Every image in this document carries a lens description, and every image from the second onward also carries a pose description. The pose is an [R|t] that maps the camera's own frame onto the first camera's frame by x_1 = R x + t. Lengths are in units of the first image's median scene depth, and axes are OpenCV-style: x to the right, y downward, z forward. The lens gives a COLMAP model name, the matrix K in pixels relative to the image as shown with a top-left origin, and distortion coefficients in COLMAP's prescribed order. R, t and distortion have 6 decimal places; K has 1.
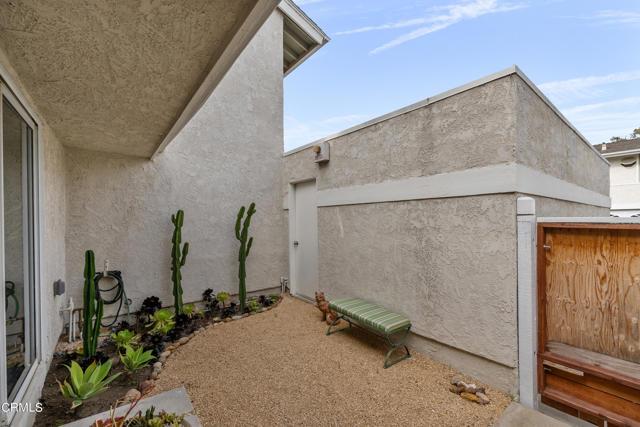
lens RADIAL K [[263.8, 0, 332.8], [0, 263.8, 222.8], [0, 0, 1]] dist [0.001658, 0.000251]
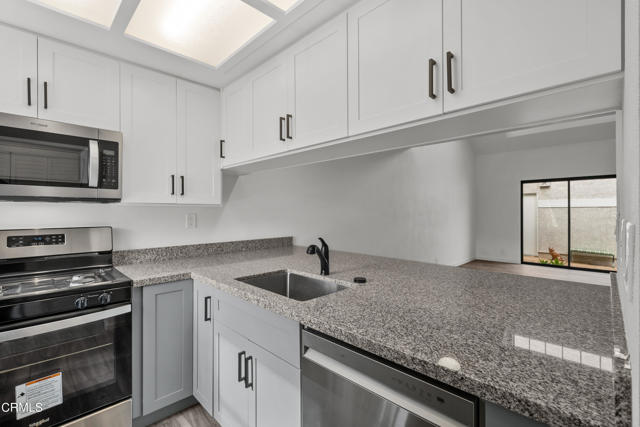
lens RADIAL K [[287.6, 0, 318.7], [0, 287.6, 211.6], [0, 0, 1]] dist [0.000334, -0.000148]
pose [[0.996947, 0.003701, 0.077991, -2.604556], [-0.003333, 0.999983, -0.004841, -0.014646], [-0.078008, 0.004566, 0.996942, -1.478718]]
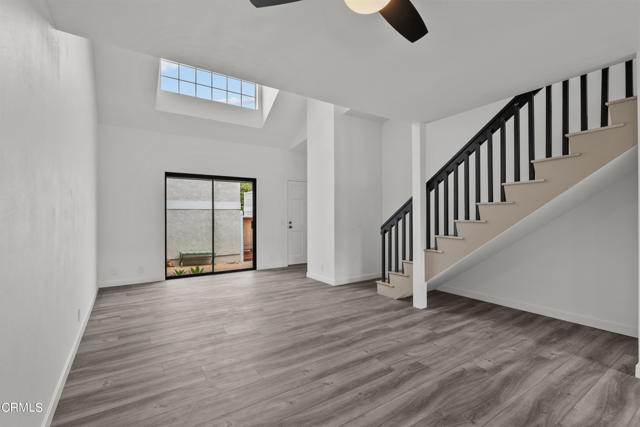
lens RADIAL K [[290.0, 0, 317.7], [0, 290.0, 213.9], [0, 0, 1]] dist [-0.000135, -0.000088]
pose [[0.119775, 0.006680, 0.992779, -2.491623], [0.006356, 0.999952, -0.007495, -0.007135], [-0.992781, 0.007207, 0.119727, -0.482247]]
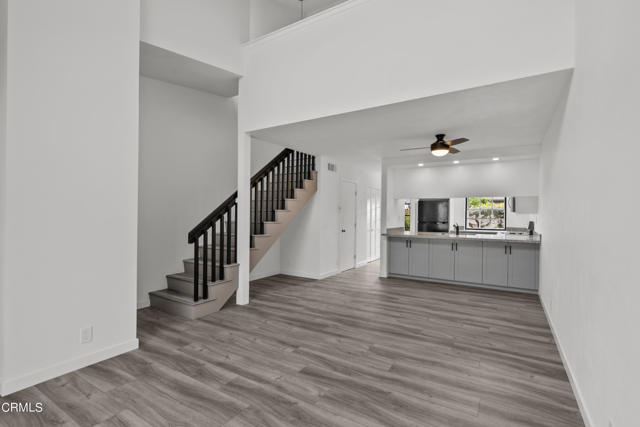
lens RADIAL K [[305.0, 0, 320.0], [0, 305.0, 213.5], [0, 0, 1]] dist [0.002453, 0.000283]
pose [[-0.954645, -0.006369, -0.297680, -1.109216], [-0.008093, 0.999957, 0.004562, -0.038270], [0.297638, 0.006764, -0.954655, 0.688639]]
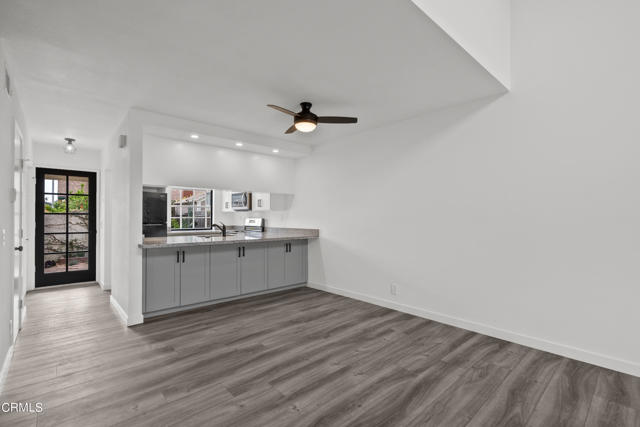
lens RADIAL K [[293.5, 0, 317.4], [0, 293.5, 216.4], [0, 0, 1]] dist [0.001691, 0.000323]
pose [[0.024826, 0.000746, -0.999692, -1.032141], [-0.007250, 0.999974, 0.000567, -0.007960], [0.999665, 0.007233, 0.024831, -0.490450]]
